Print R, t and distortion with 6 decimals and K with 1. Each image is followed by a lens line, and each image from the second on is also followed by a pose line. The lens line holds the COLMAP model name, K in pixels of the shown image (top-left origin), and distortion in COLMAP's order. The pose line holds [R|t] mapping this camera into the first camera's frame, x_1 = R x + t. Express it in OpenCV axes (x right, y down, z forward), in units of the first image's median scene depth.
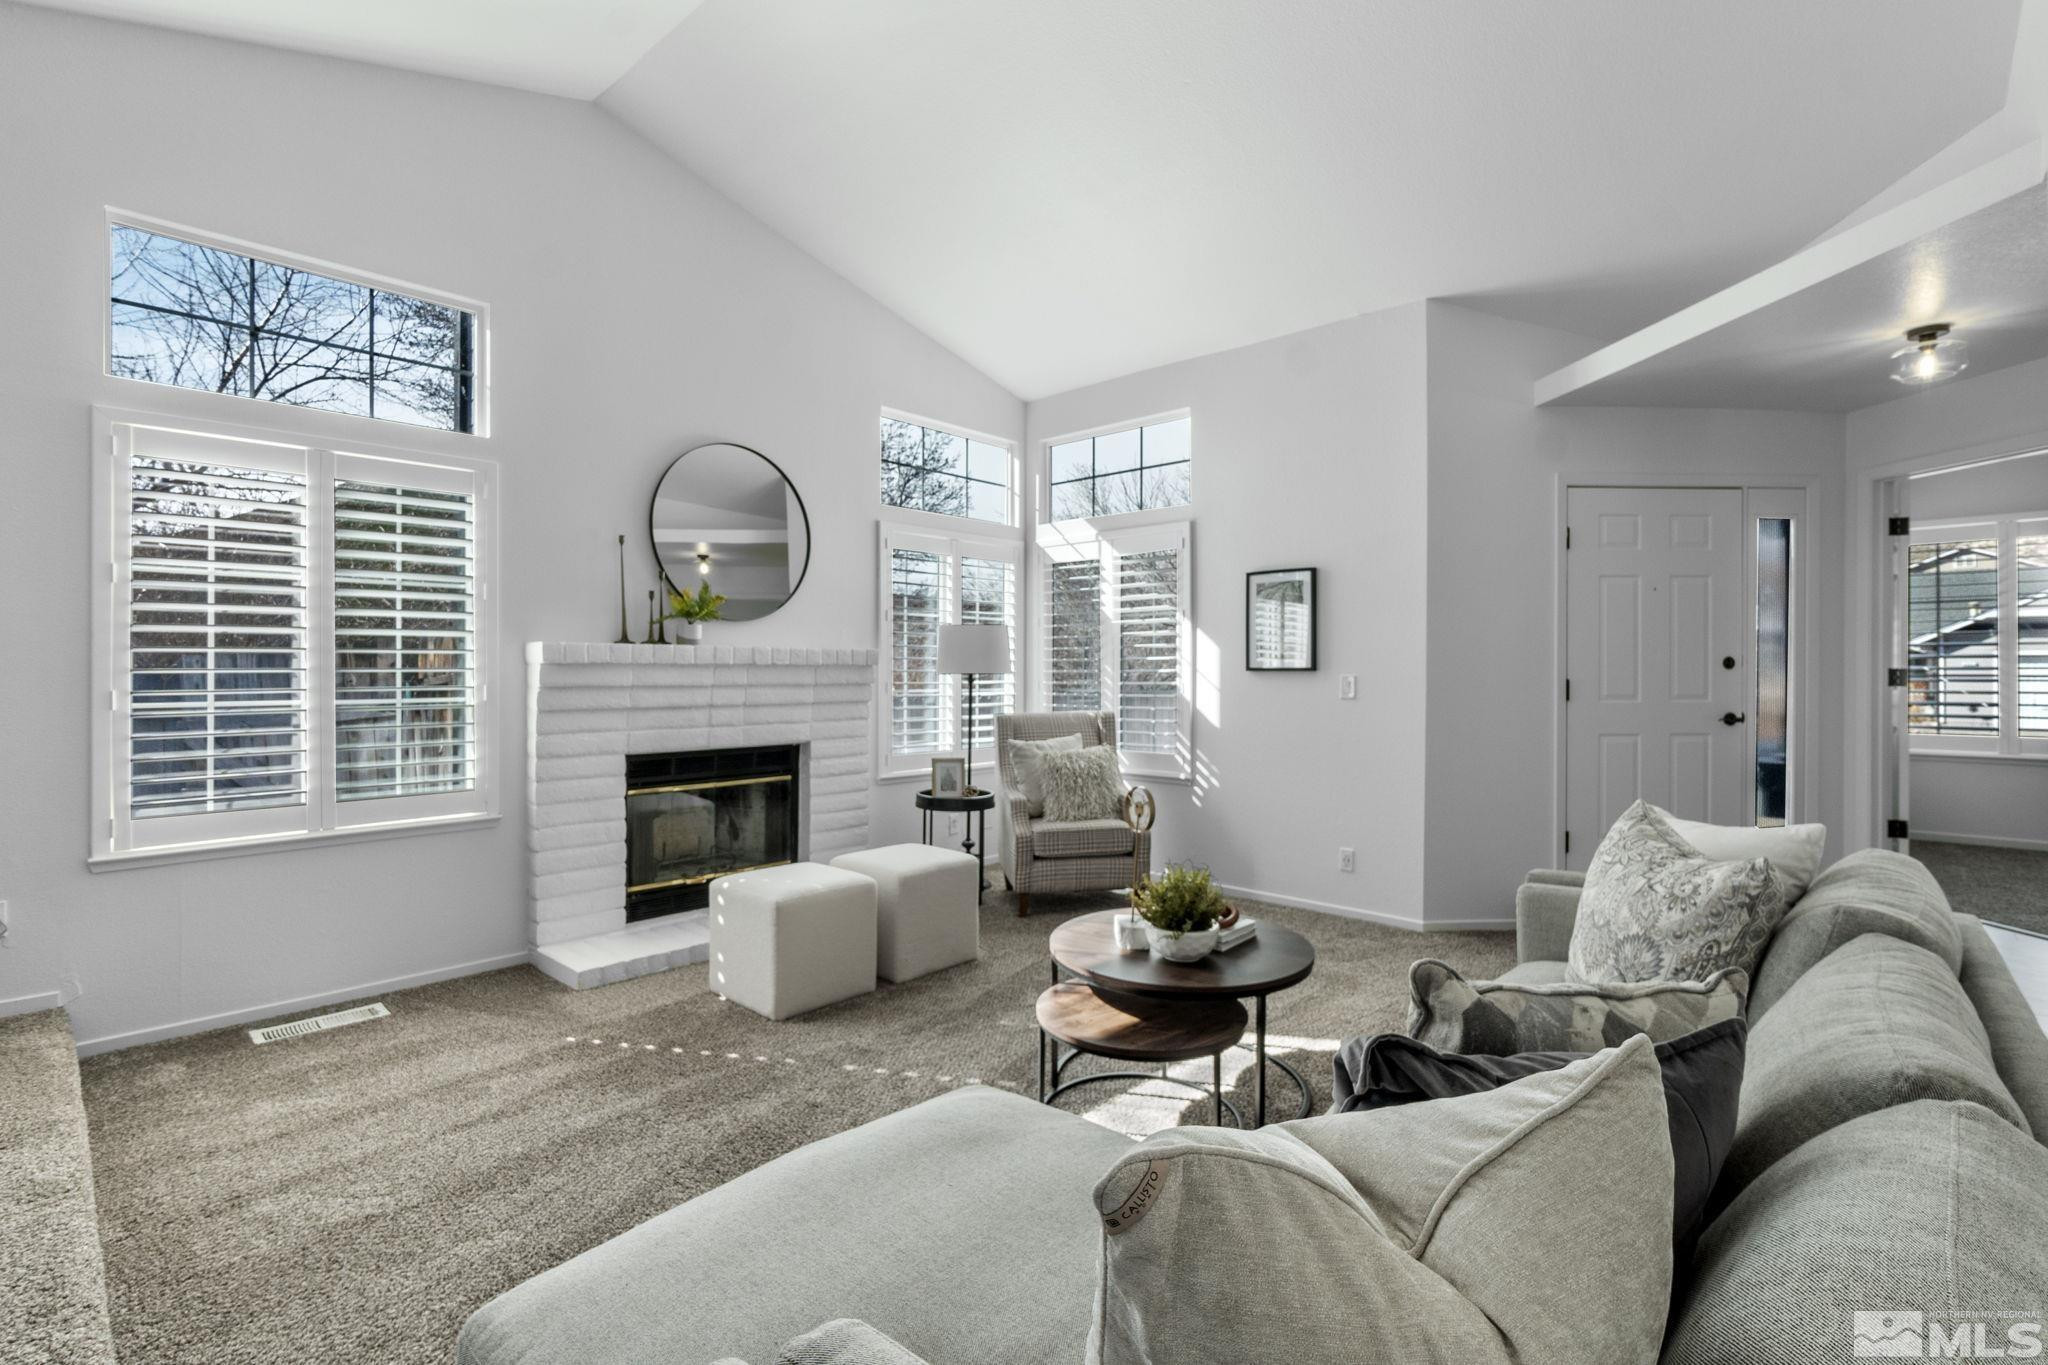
lens RADIAL K [[939.3, 0, 1028.3], [0, 939.3, 670.7], [0, 0, 1]] dist [-0.016416, 0.005467]
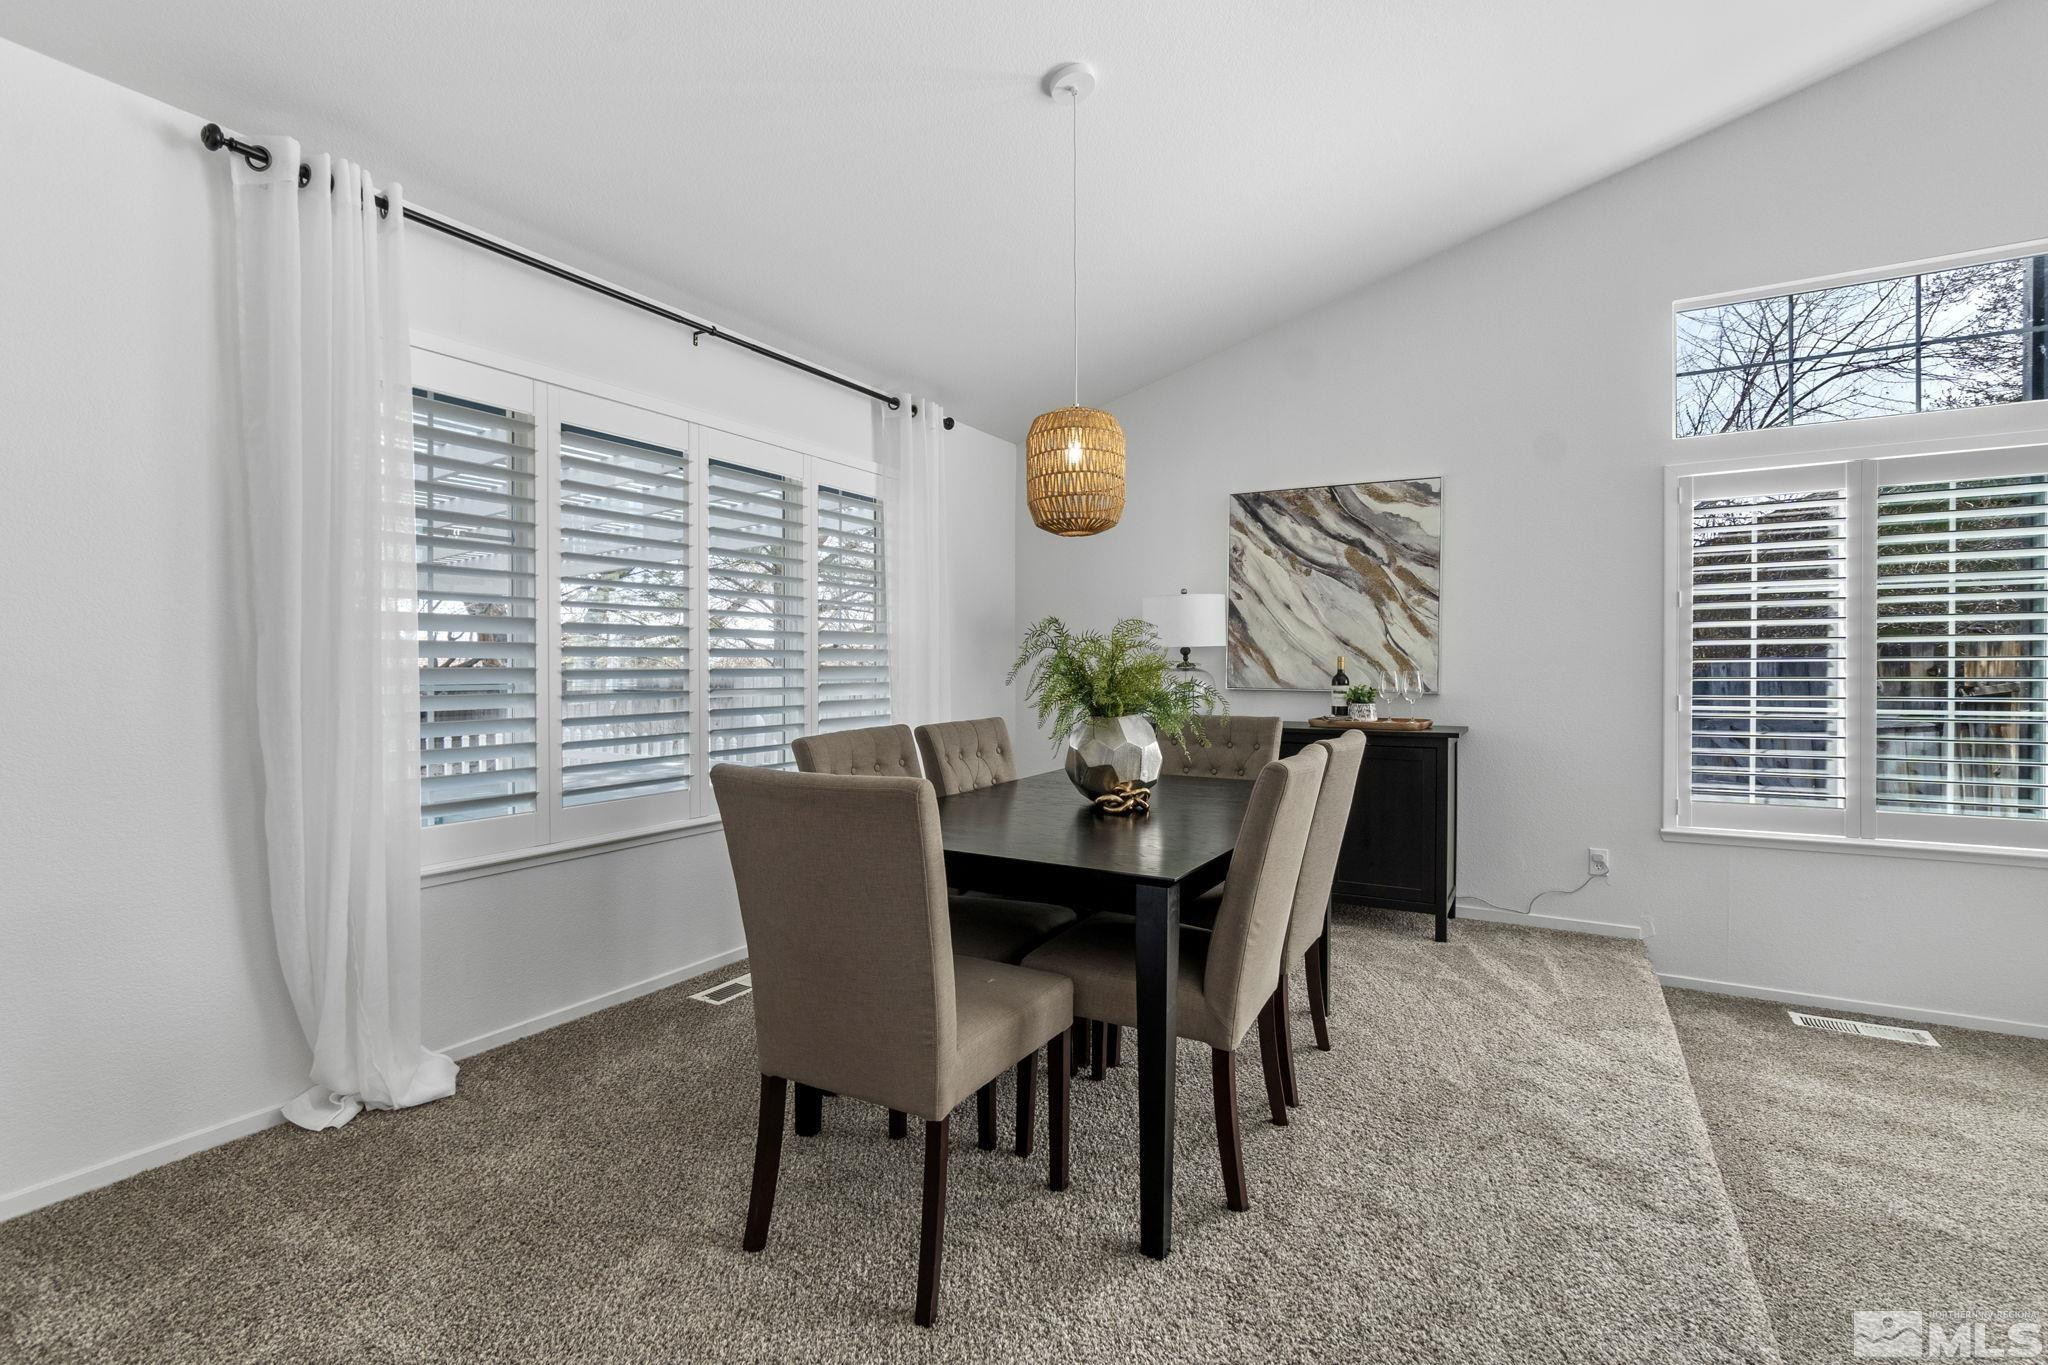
lens RADIAL K [[939.3, 0, 1005.3], [0, 939.3, 675.4], [0, 0, 1]] dist [-0.016416, 0.005467]
pose [[0.204827, 0.005913, -0.978780, 0.025654], [-0.001028, 0.999982, 0.005826, -0.007357], [0.978798, -0.000187, 0.204830, -0.083067]]
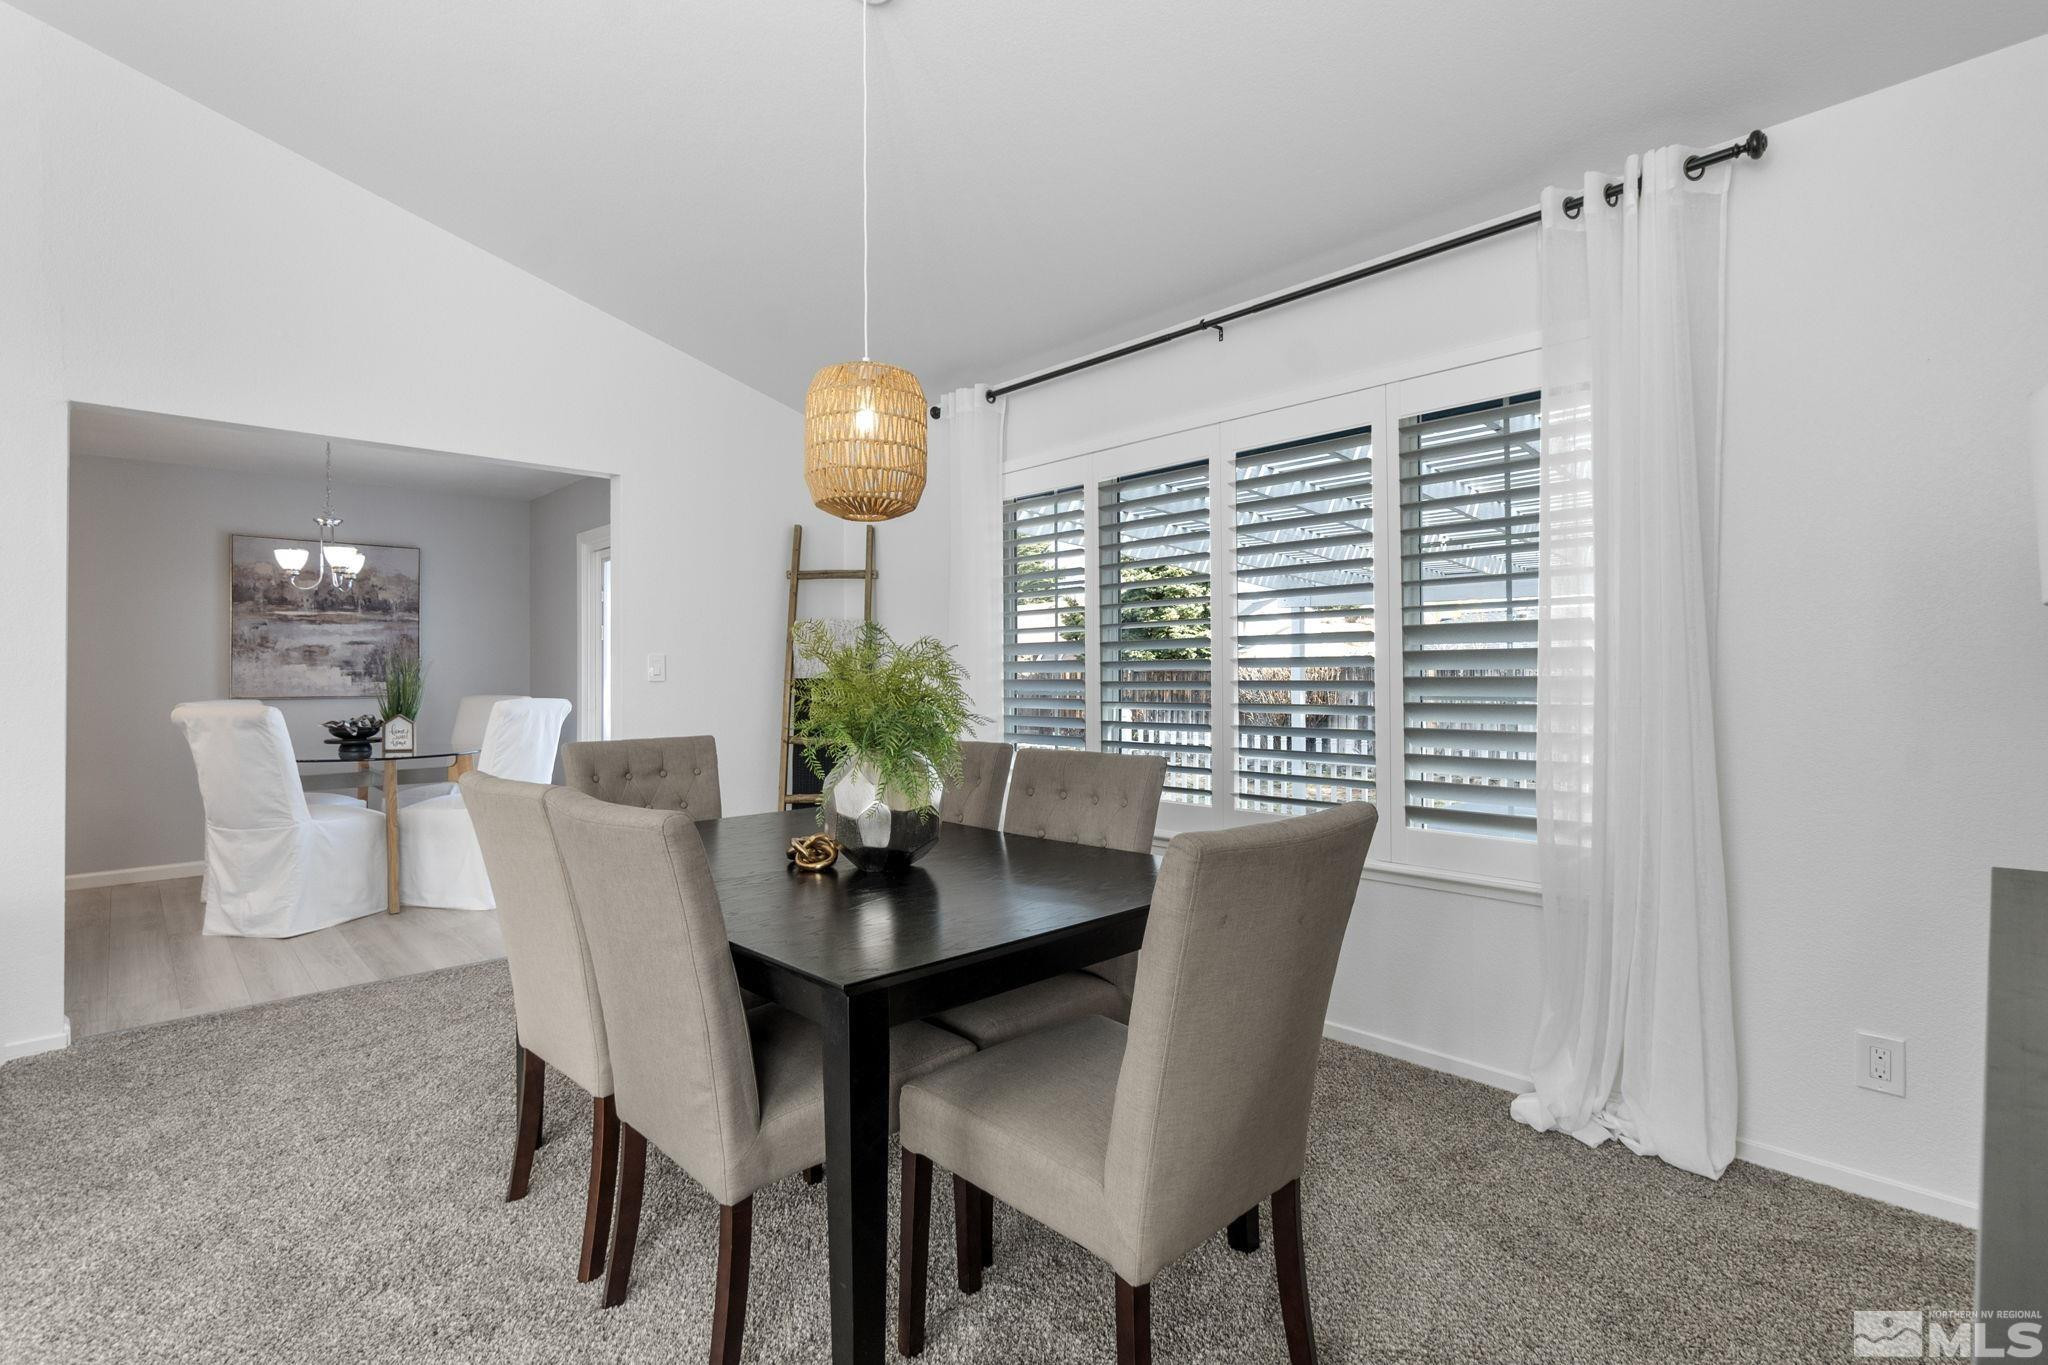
lens RADIAL K [[939.3, 0, 1015.4], [0, 939.3, 669.0], [0, 0, 1]] dist [-0.016416, 0.005467]
pose [[-0.998209, 0.002227, 0.059777, -0.646863], [0.001836, 0.999977, -0.006600, -0.012519], [-0.059790, -0.006479, -0.998190, 0.547183]]
